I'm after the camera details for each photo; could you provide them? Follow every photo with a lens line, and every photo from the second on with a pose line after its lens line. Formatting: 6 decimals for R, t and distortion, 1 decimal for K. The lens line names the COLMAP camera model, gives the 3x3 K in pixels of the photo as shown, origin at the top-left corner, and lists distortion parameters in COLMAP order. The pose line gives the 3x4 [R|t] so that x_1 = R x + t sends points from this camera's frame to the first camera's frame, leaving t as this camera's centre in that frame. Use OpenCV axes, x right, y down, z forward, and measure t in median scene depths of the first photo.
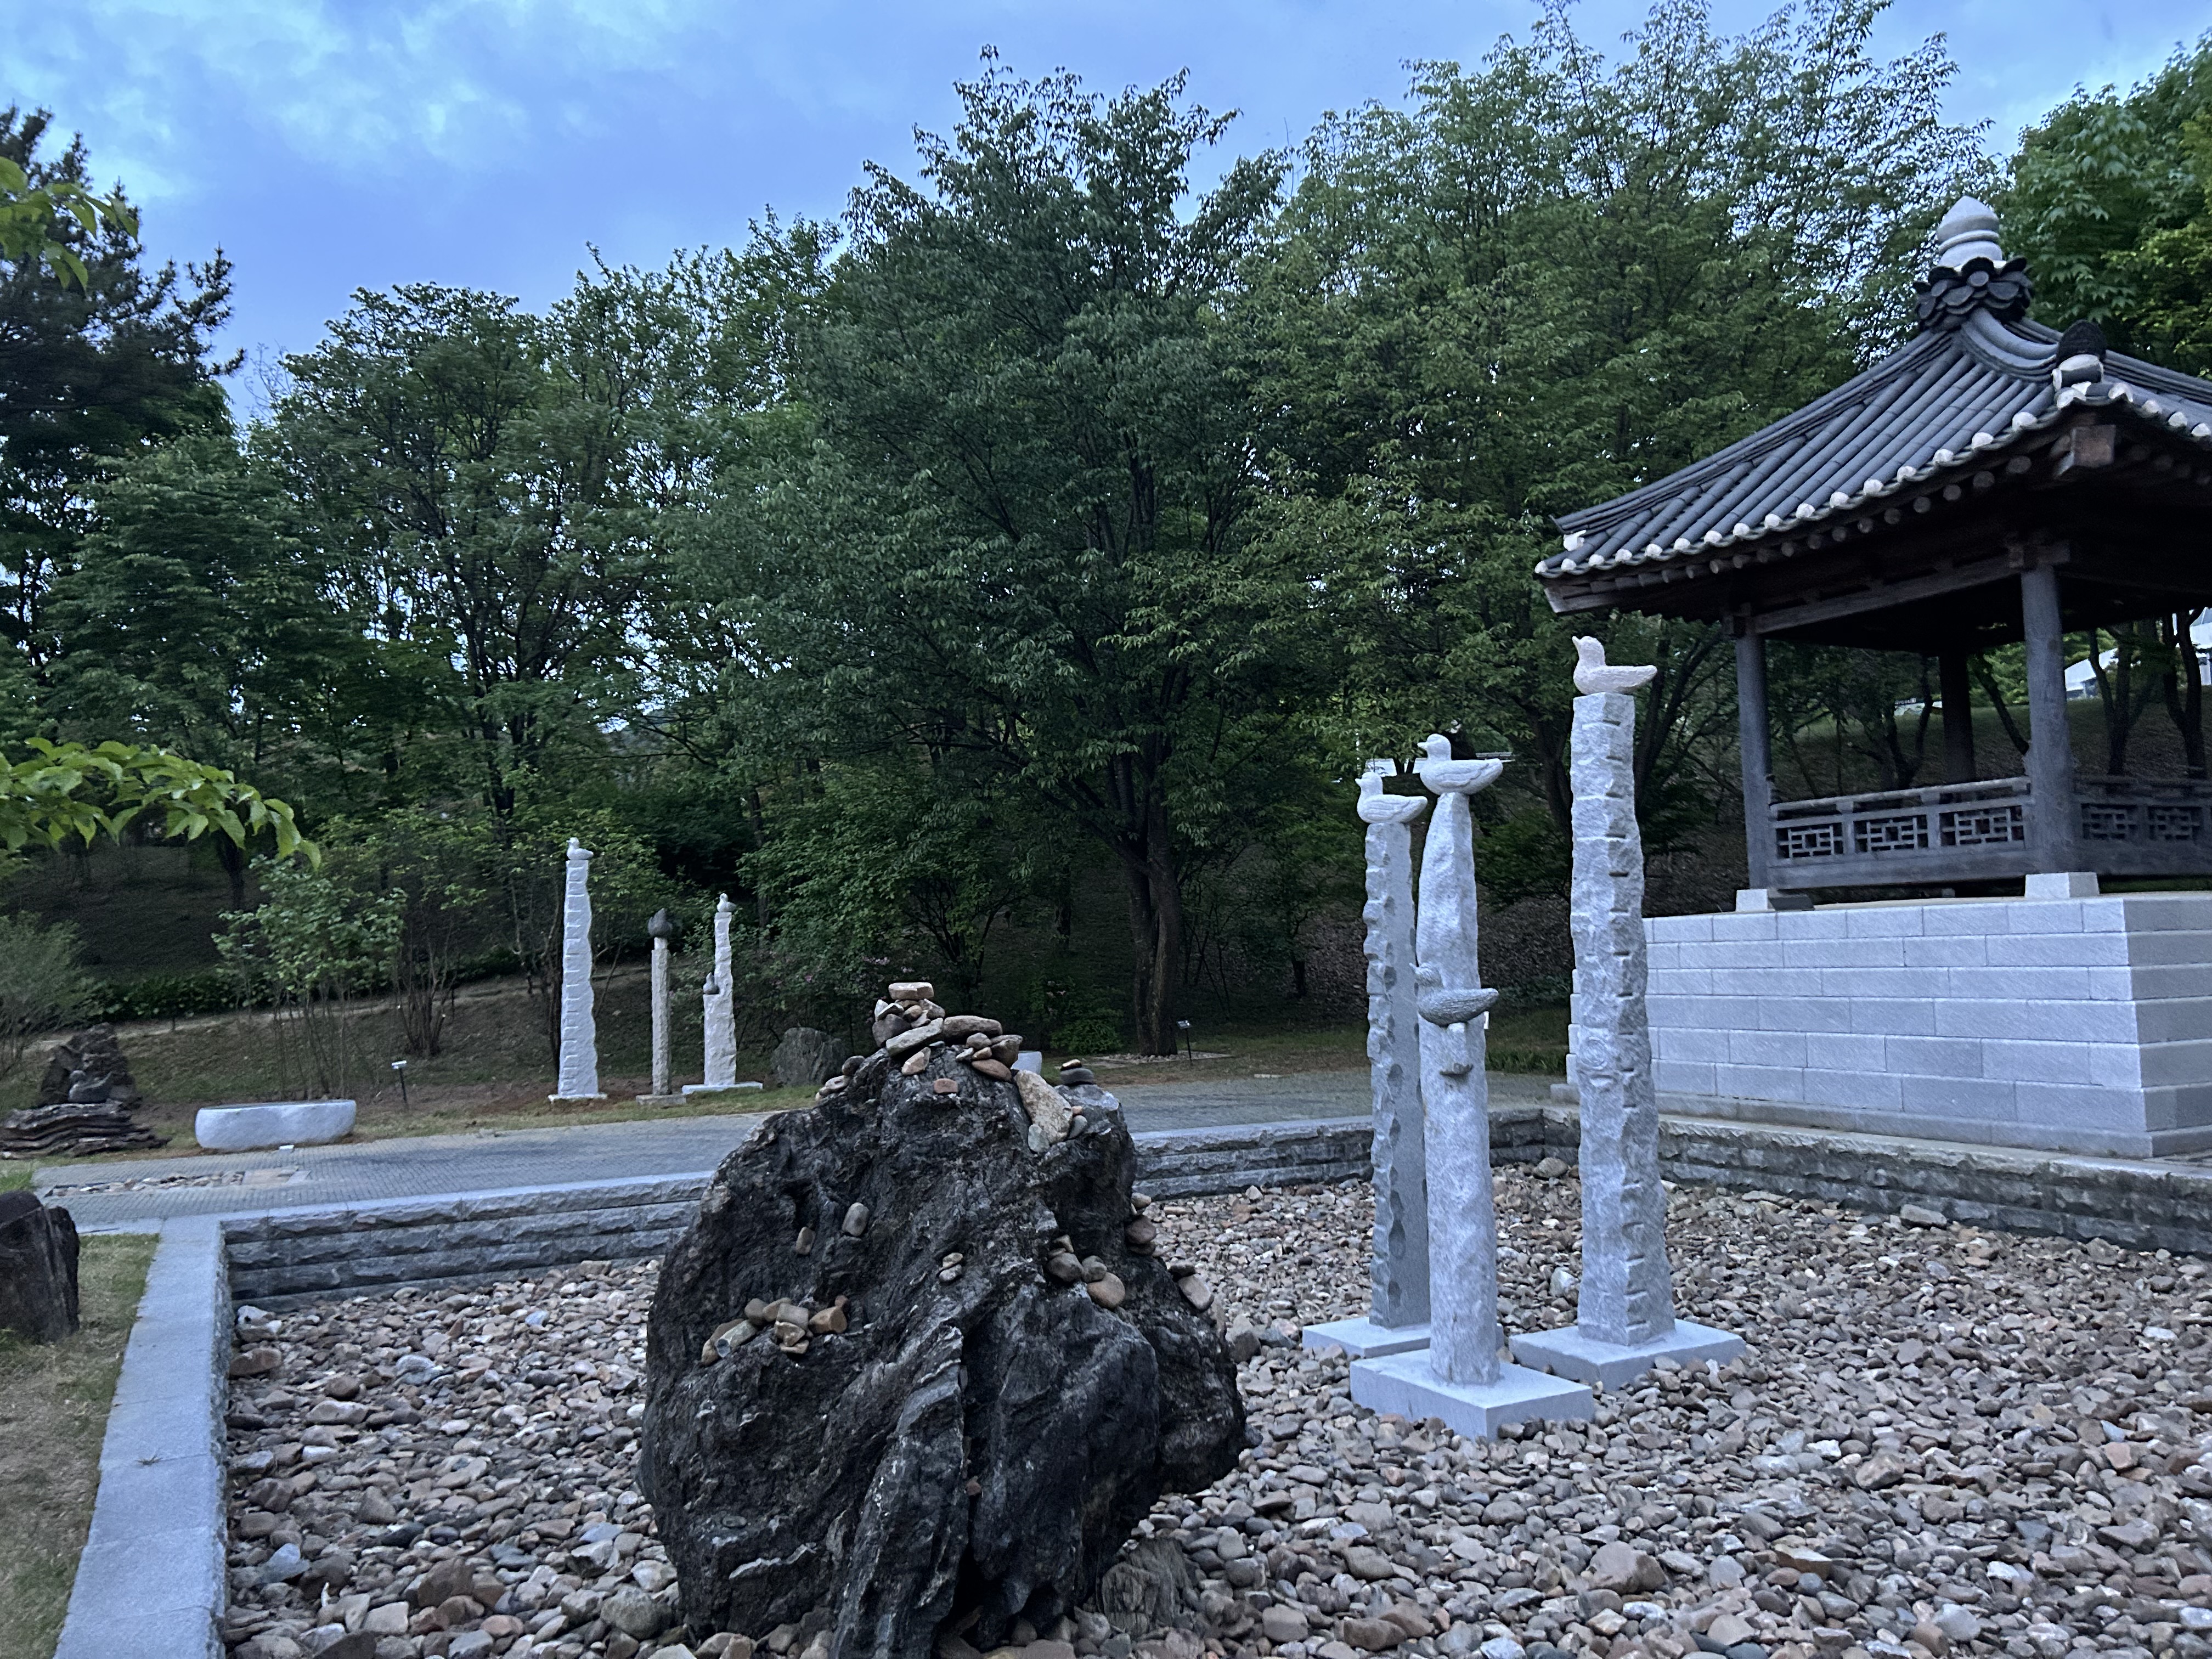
lens RADIAL K [[1671.2, 0, 1106.0], [0, 1671.2, 829.5], [0, 0, 1]] dist [0.037568, -0.041821]
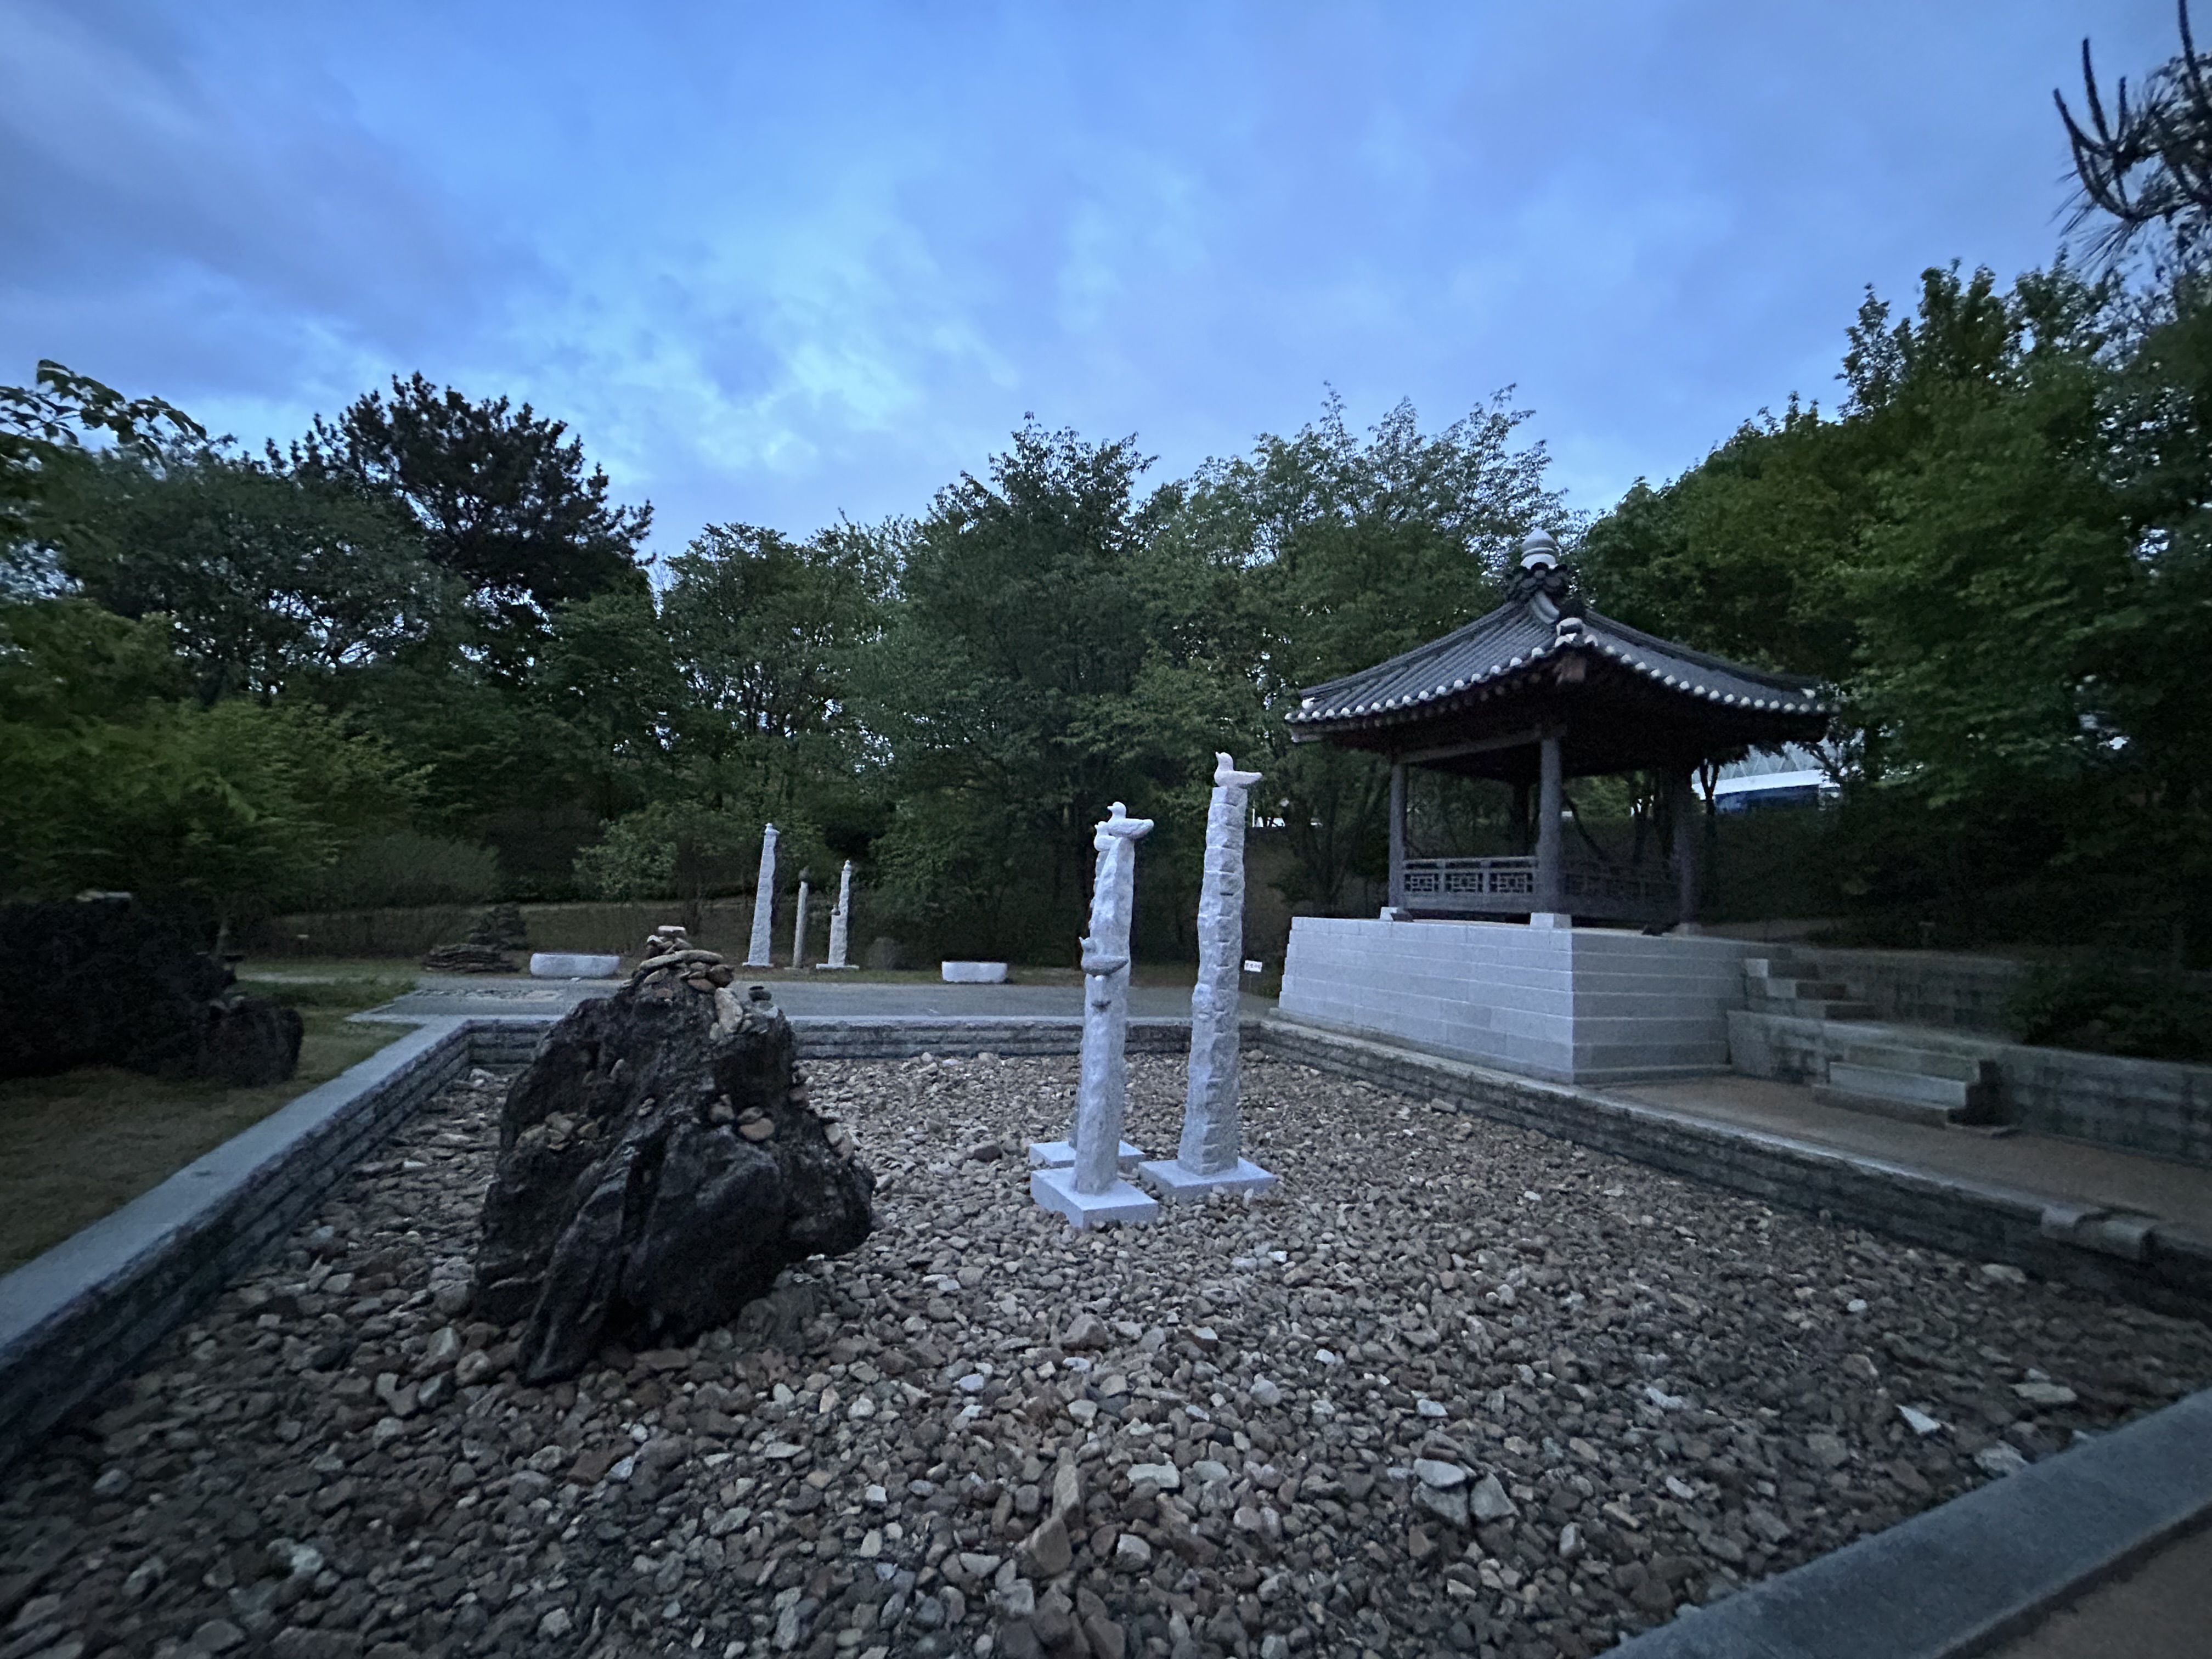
lens RADIAL K [[894.2, 0, 1099.7], [0, 894.2, 821.1], [0, 0, 1]] dist [-0.007402, -0.000057]
pose [[0.995948, 0.082026, -0.036871, 0.145604], [-0.082865, 0.996322, -0.021810, -0.011449], [0.034947, 0.024777, 0.999082, 0.067978]]
